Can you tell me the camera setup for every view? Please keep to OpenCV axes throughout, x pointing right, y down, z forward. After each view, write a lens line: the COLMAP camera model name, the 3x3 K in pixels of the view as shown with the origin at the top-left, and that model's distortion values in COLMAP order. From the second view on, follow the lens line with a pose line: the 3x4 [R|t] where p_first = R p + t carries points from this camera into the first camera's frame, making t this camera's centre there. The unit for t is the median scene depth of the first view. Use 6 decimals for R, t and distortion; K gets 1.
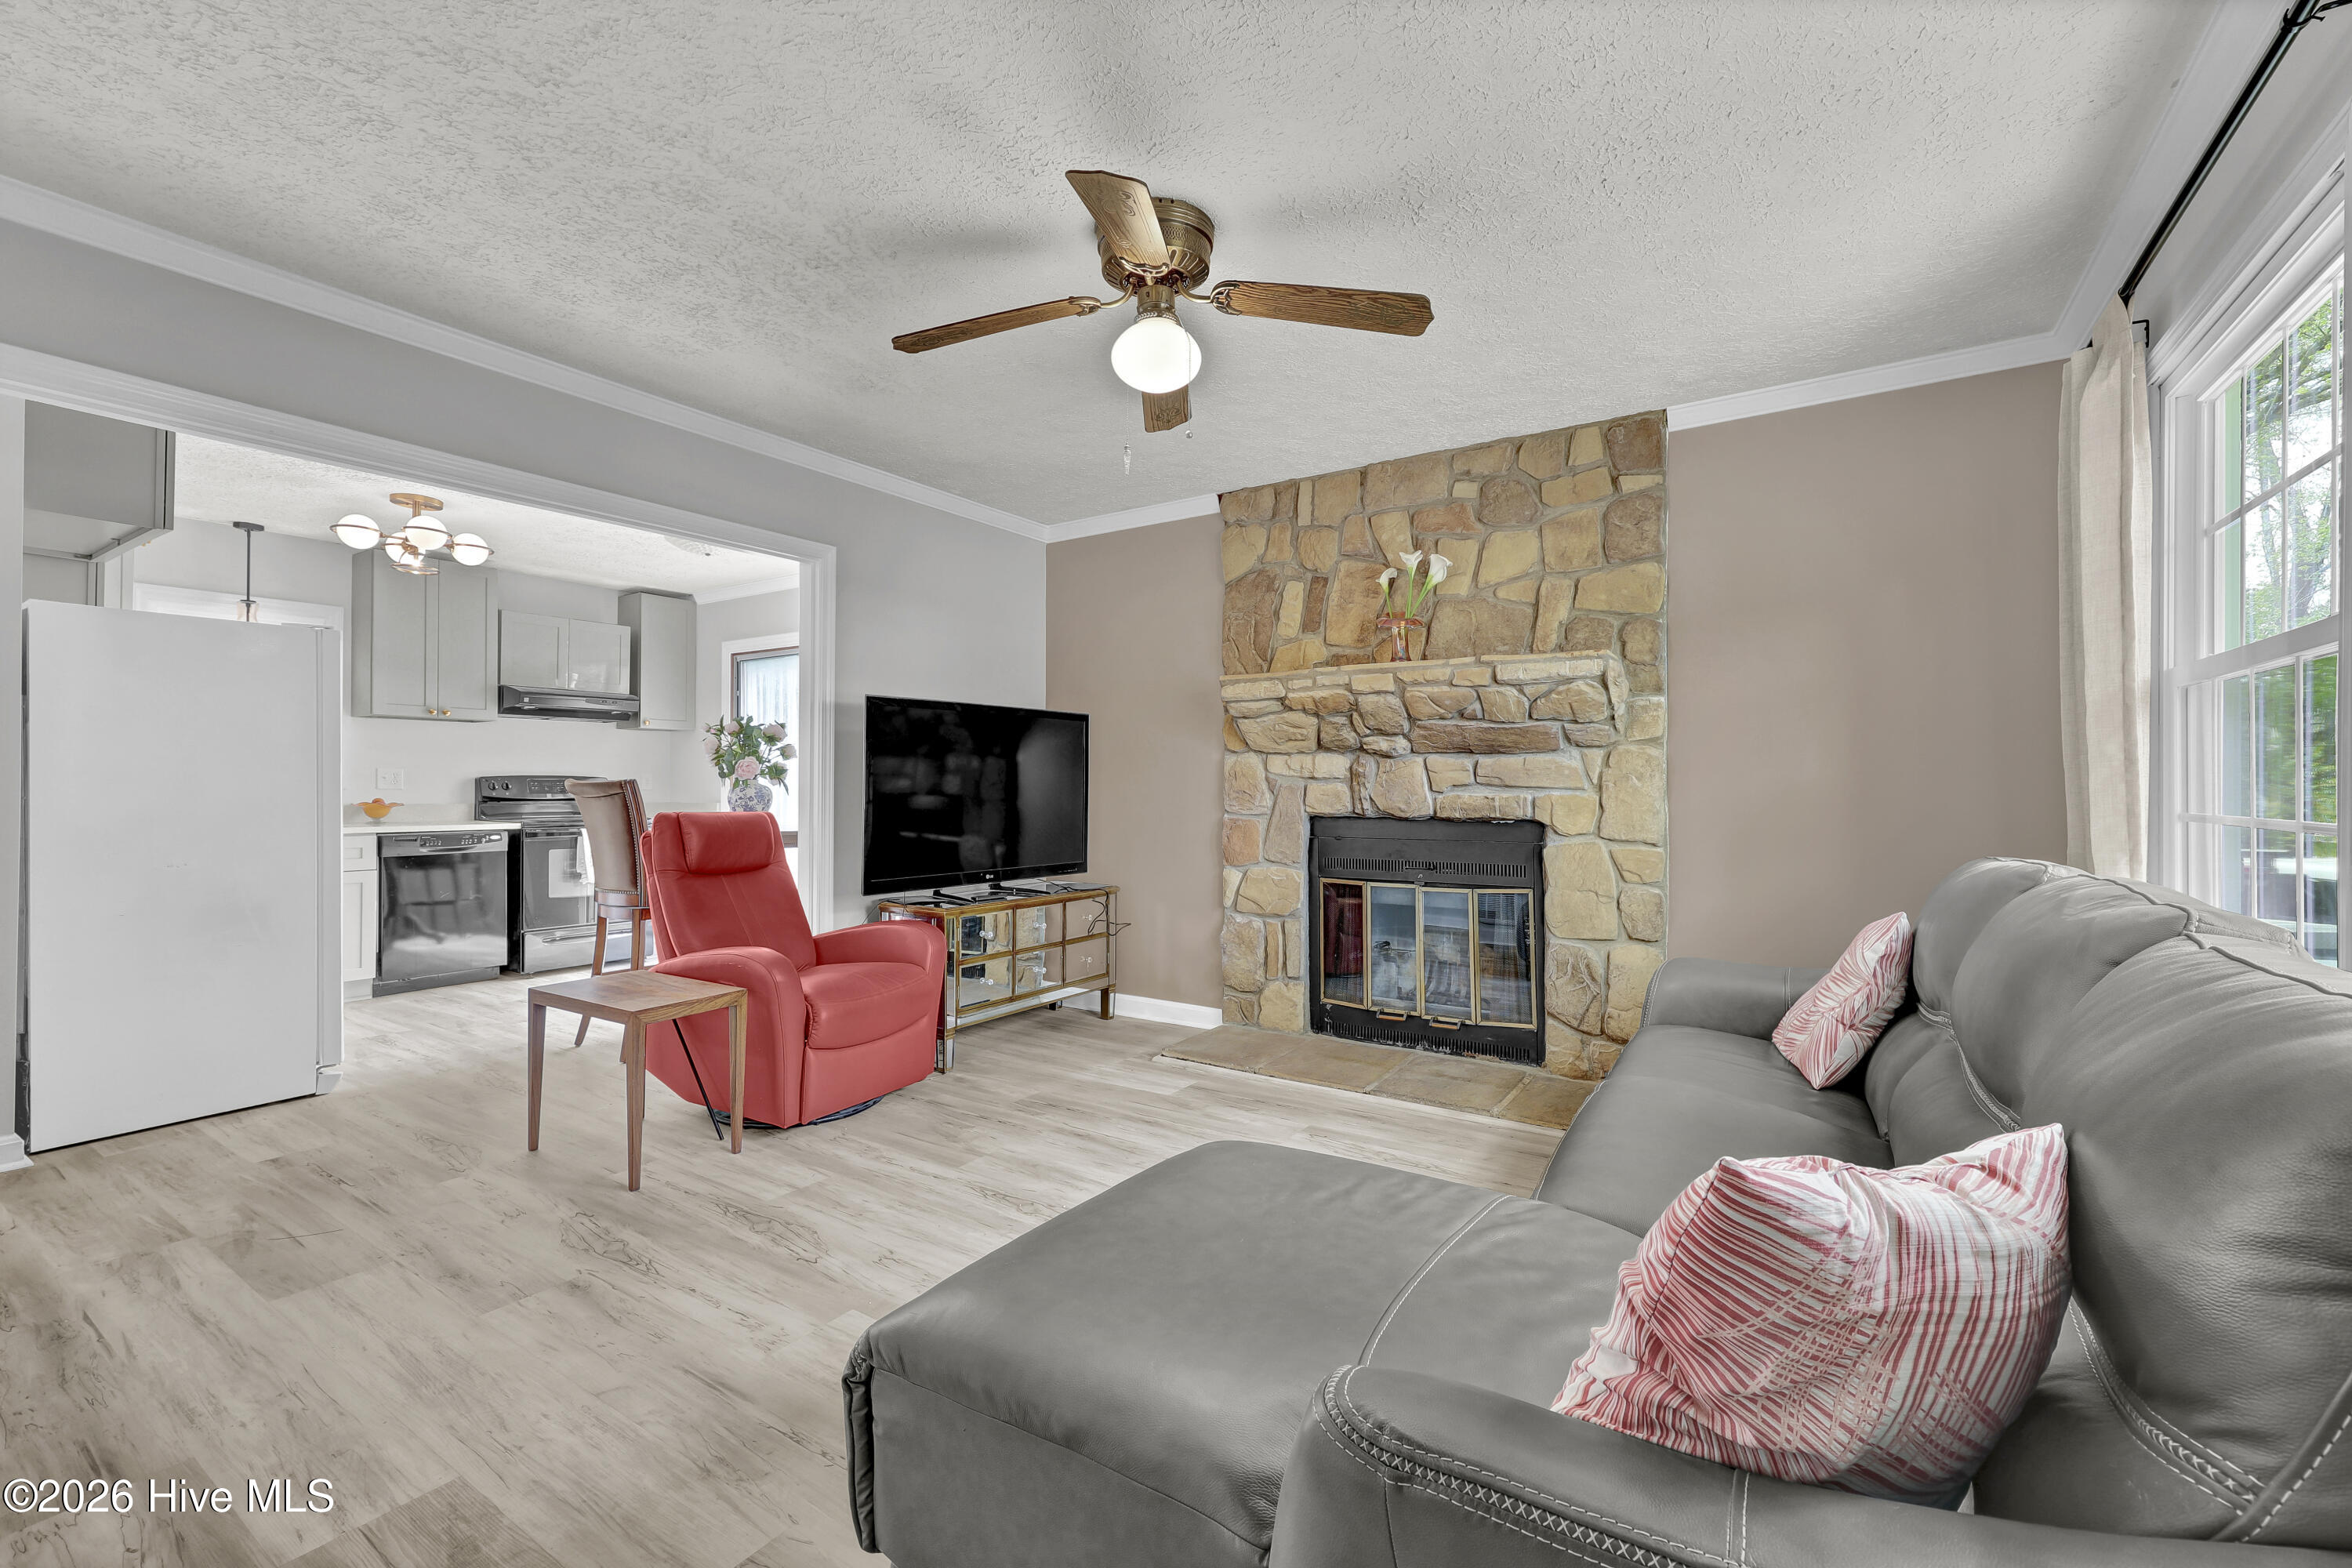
lens RADIAL K [[966.5, 0, 1176.0], [0, 966.5, 784.0], [0, 0, 1]] dist [0.000114, 0.000168]
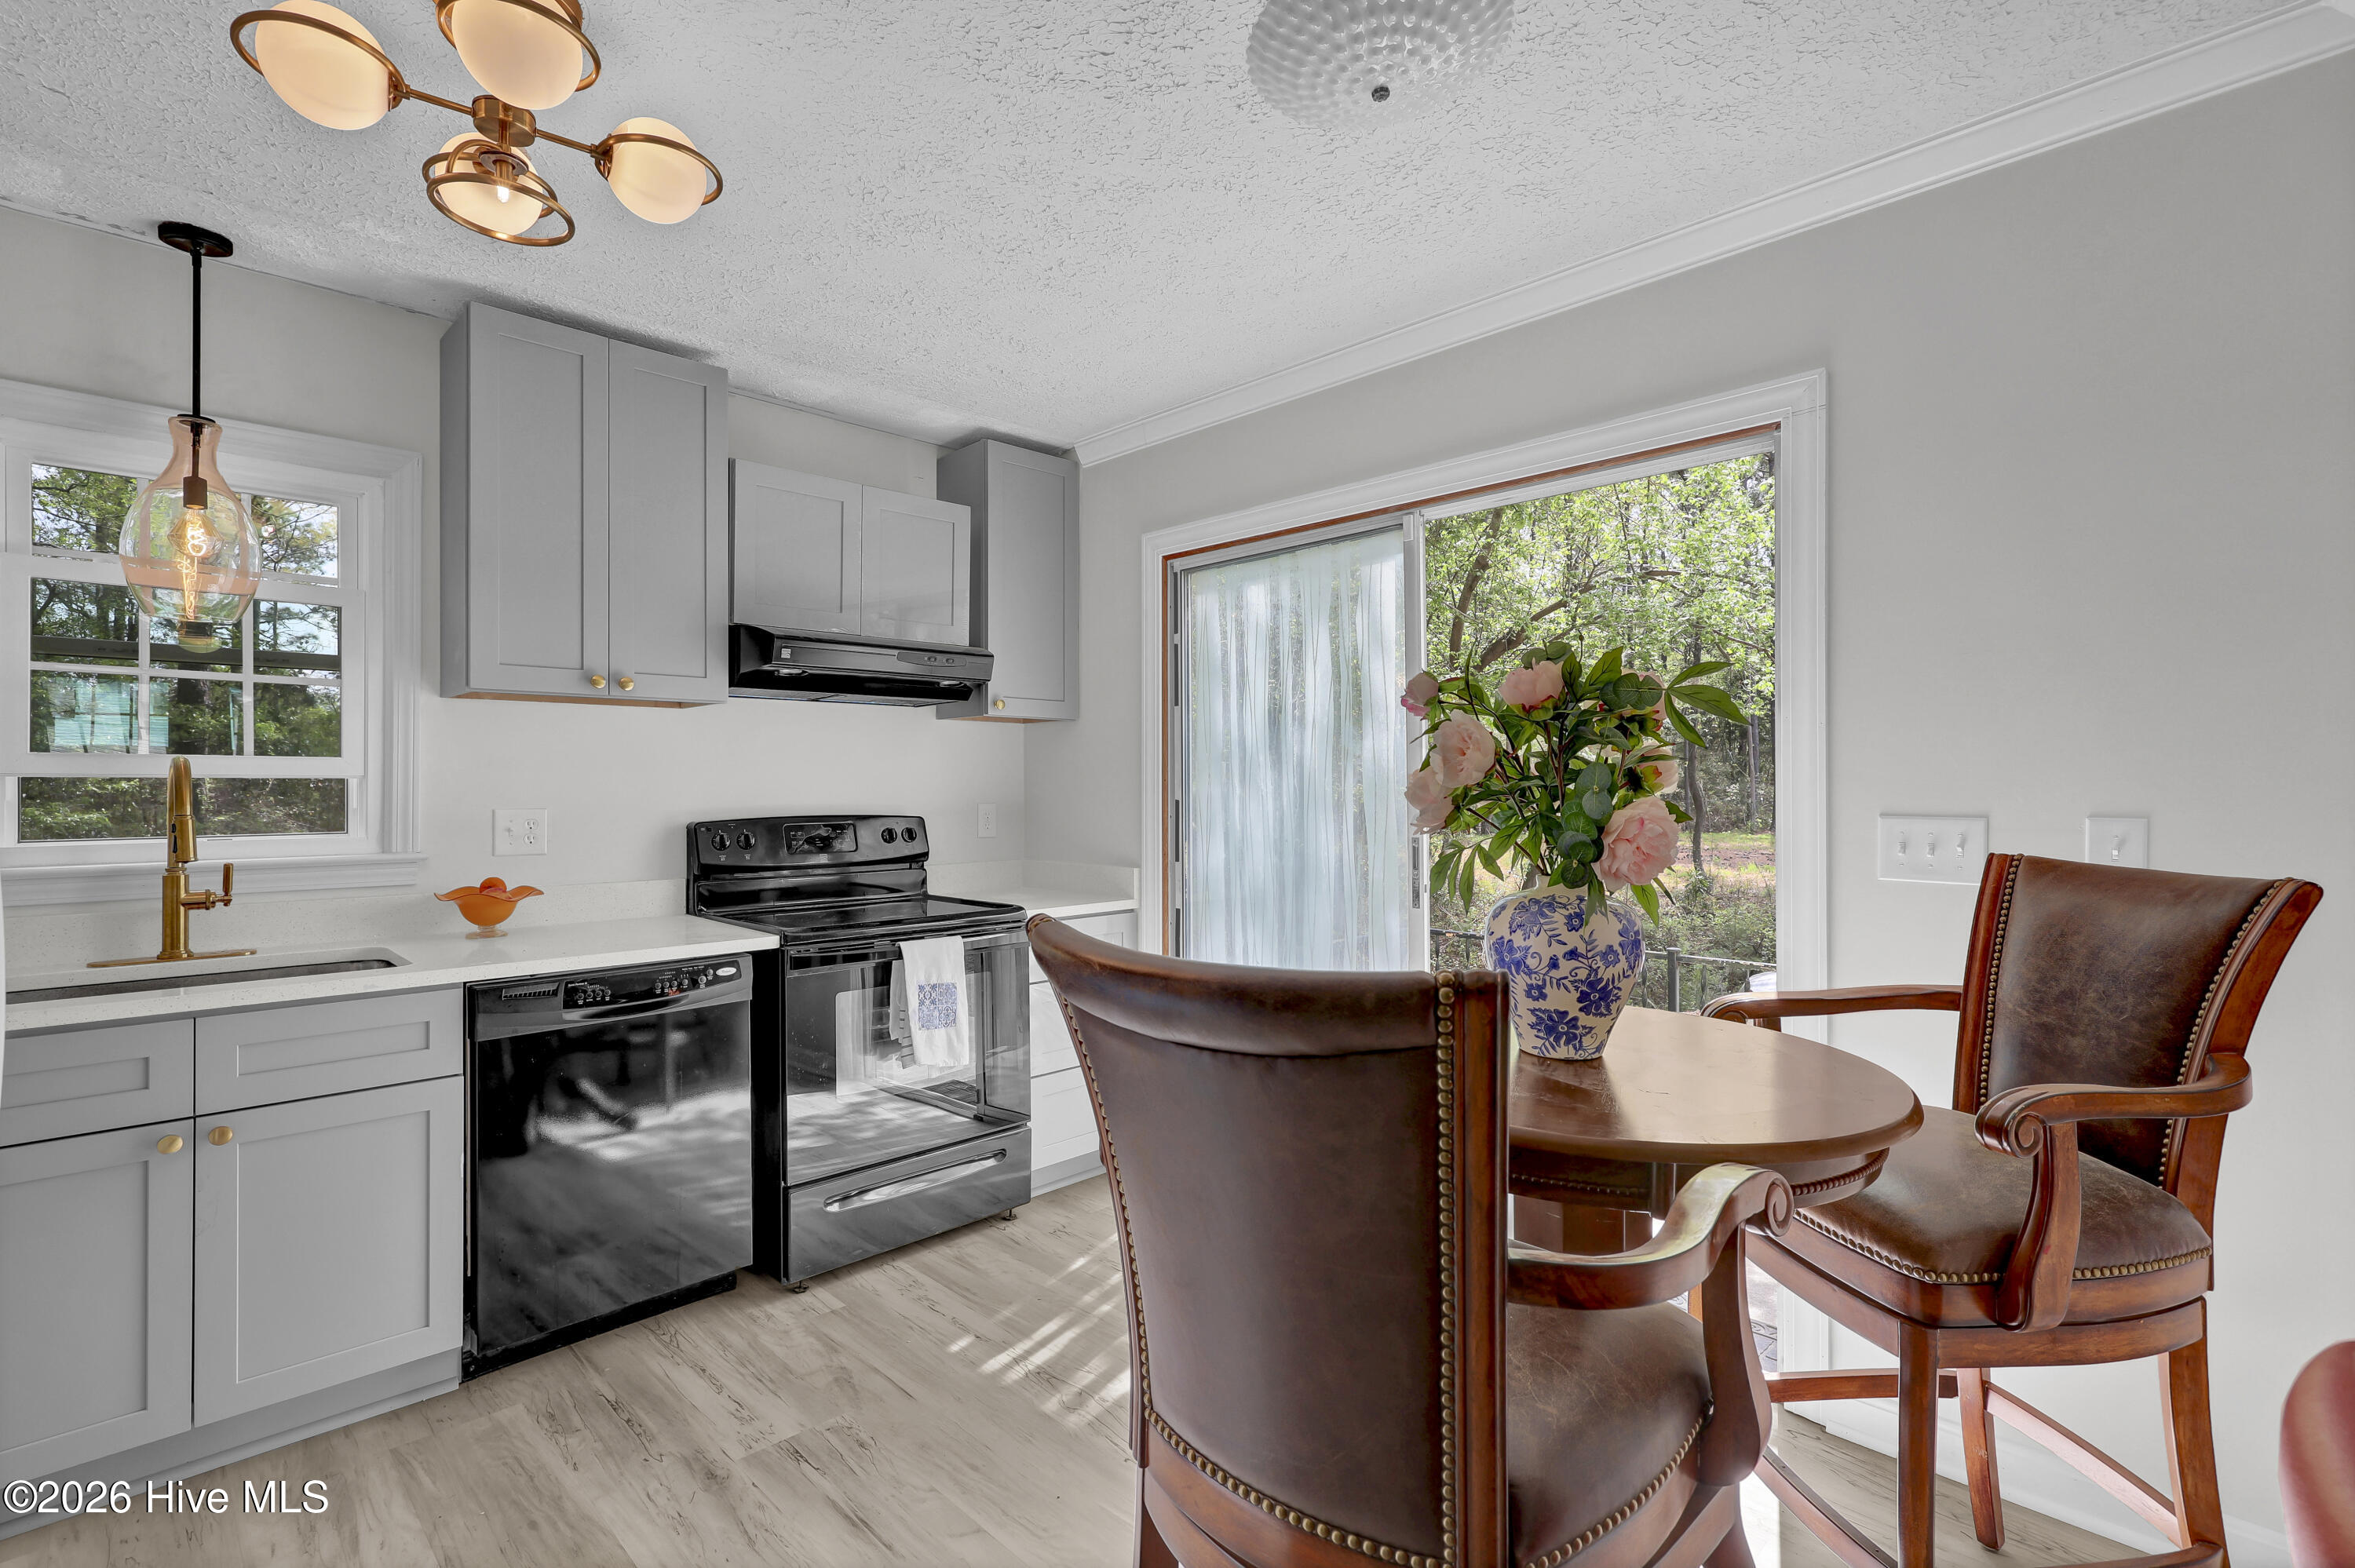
lens RADIAL K [[1121.8, 0, 1185.8], [0, 1121.8, 776.0], [0, 0, 1]] dist [0.008952, -0.000630]
pose [[0.977484, -0.011505, -0.210694, -0.385779], [0.009727, 0.999908, -0.009476, -0.023859], [0.210783, 0.007213, 0.977506, 0.535841]]
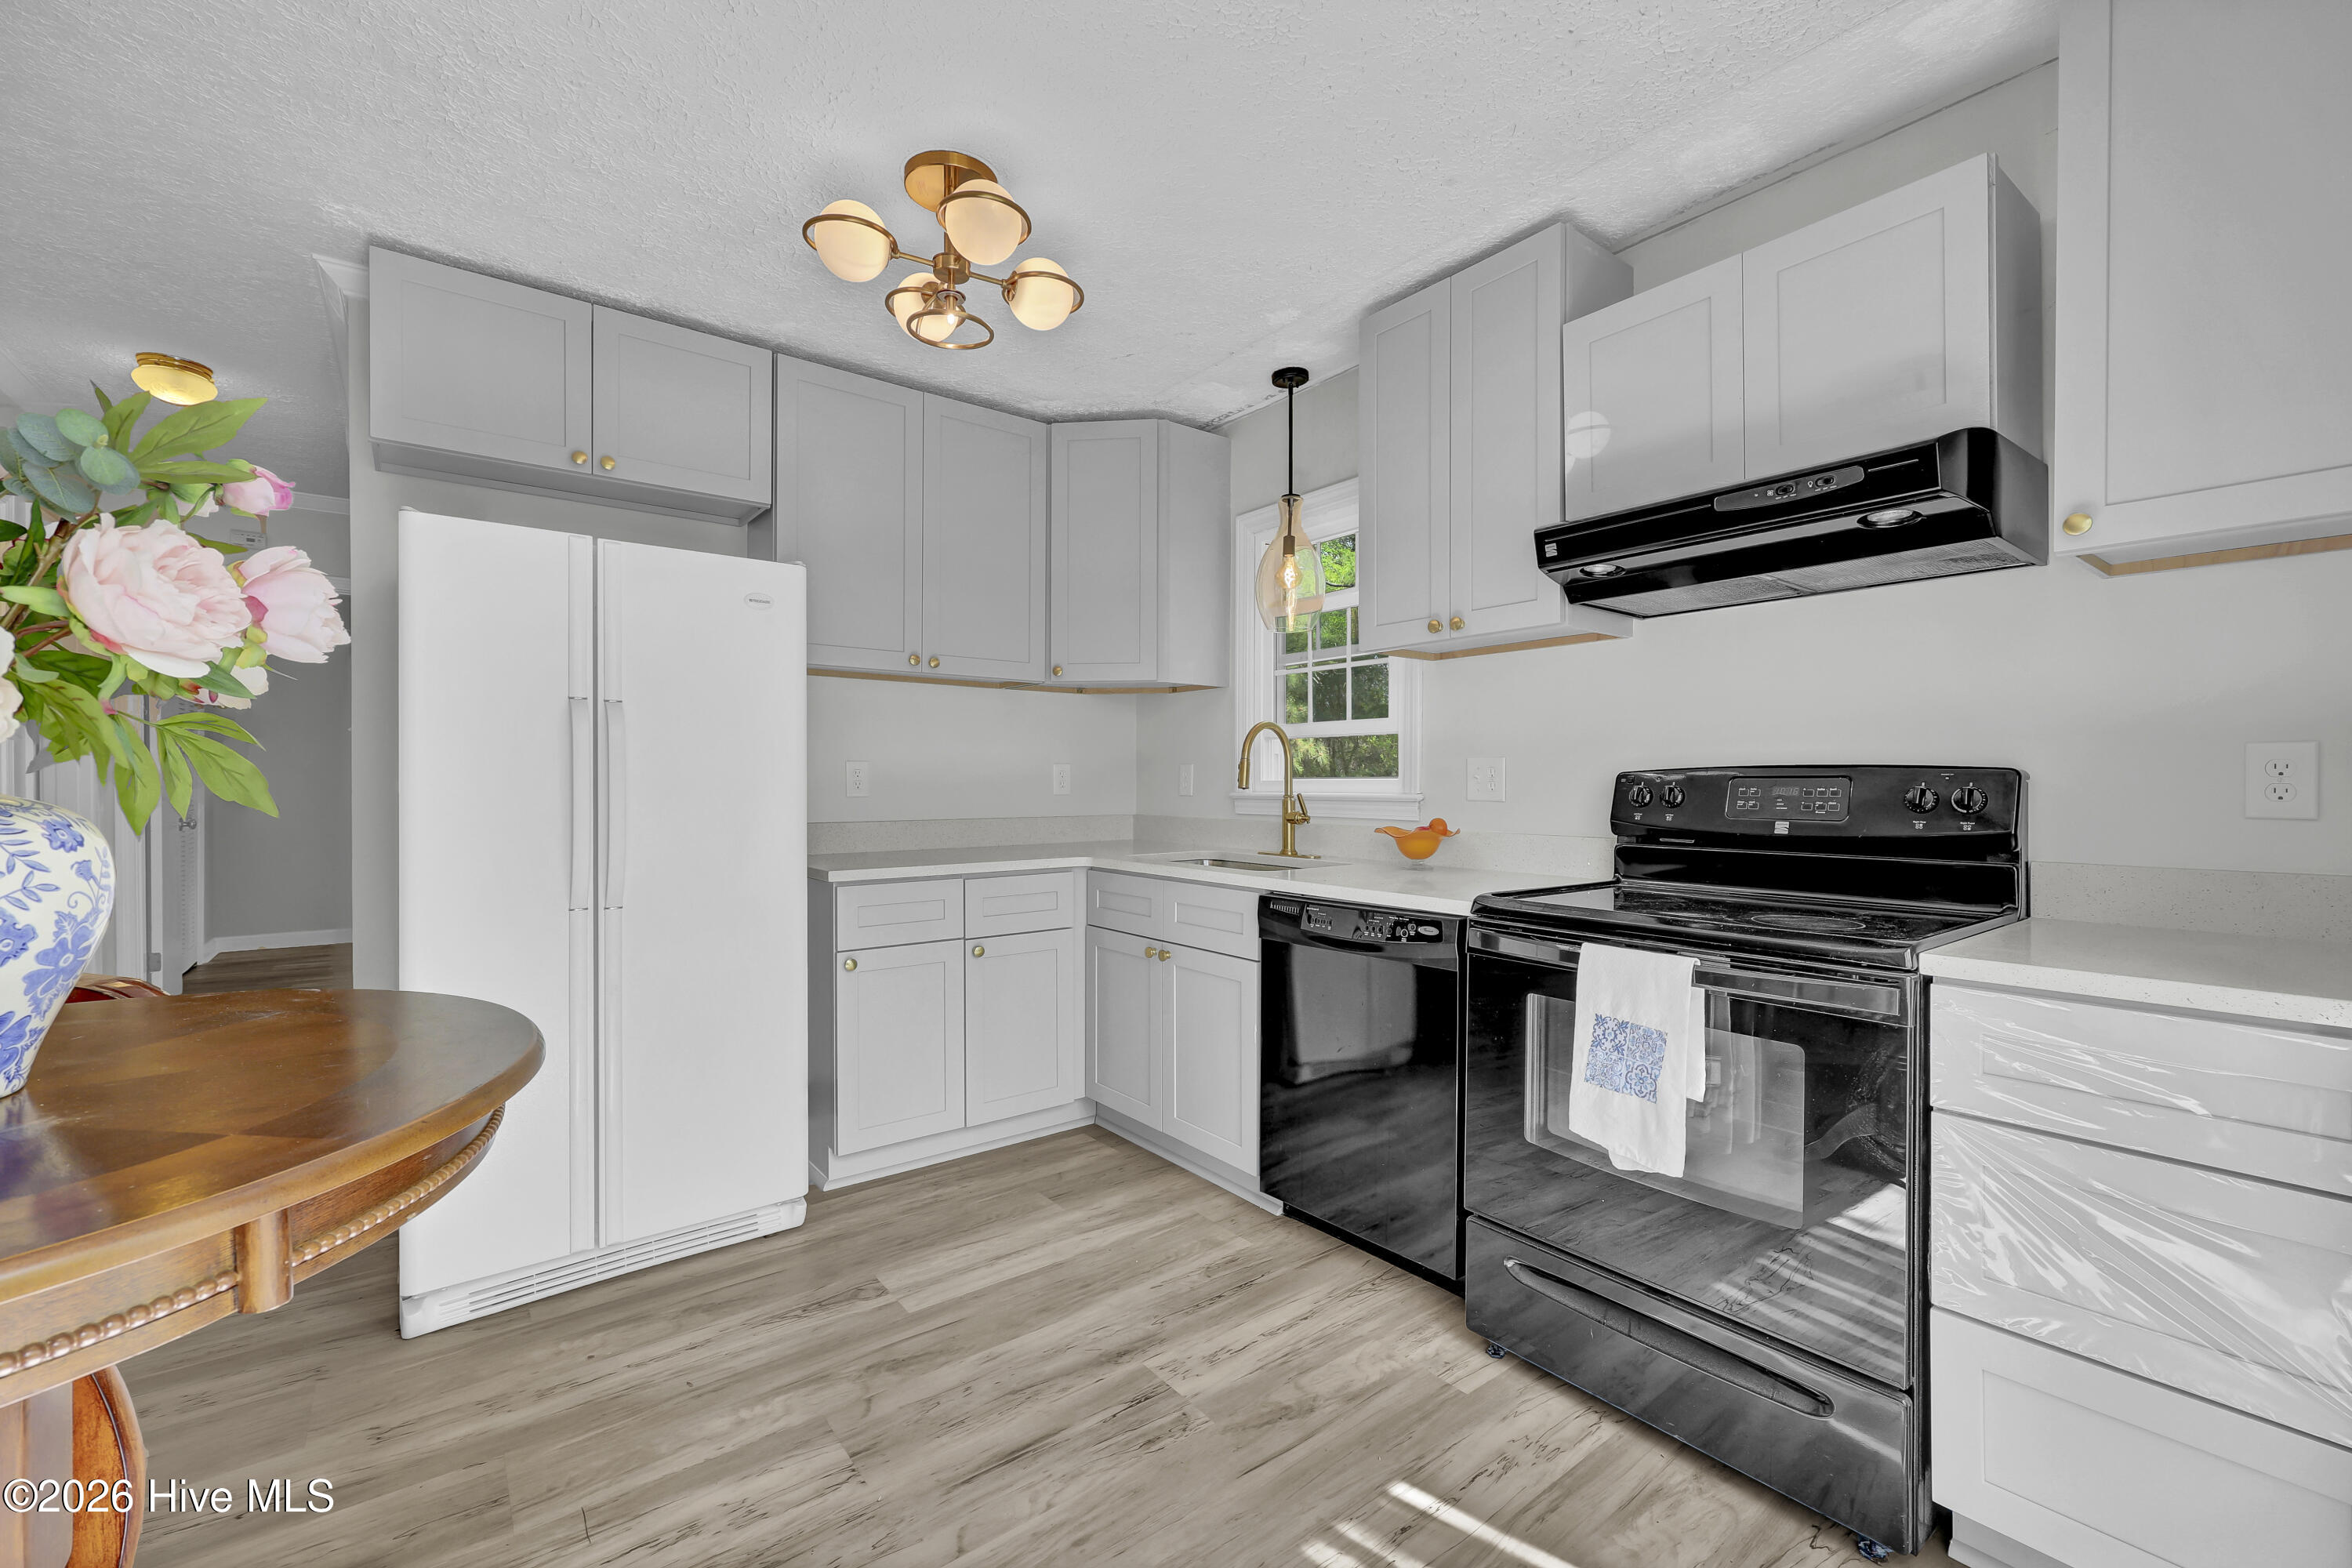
lens RADIAL K [[975.6, 0, 1176.0], [0, 975.6, 784.0], [0, 0, 1]] dist [0.000052, 0.000136]
pose [[-0.336076, -0.004786, -0.941823, -0.298339], [-0.004297, 0.999984, -0.003549, -0.001103], [0.941825, 0.002854, -0.336091, 0.993614]]
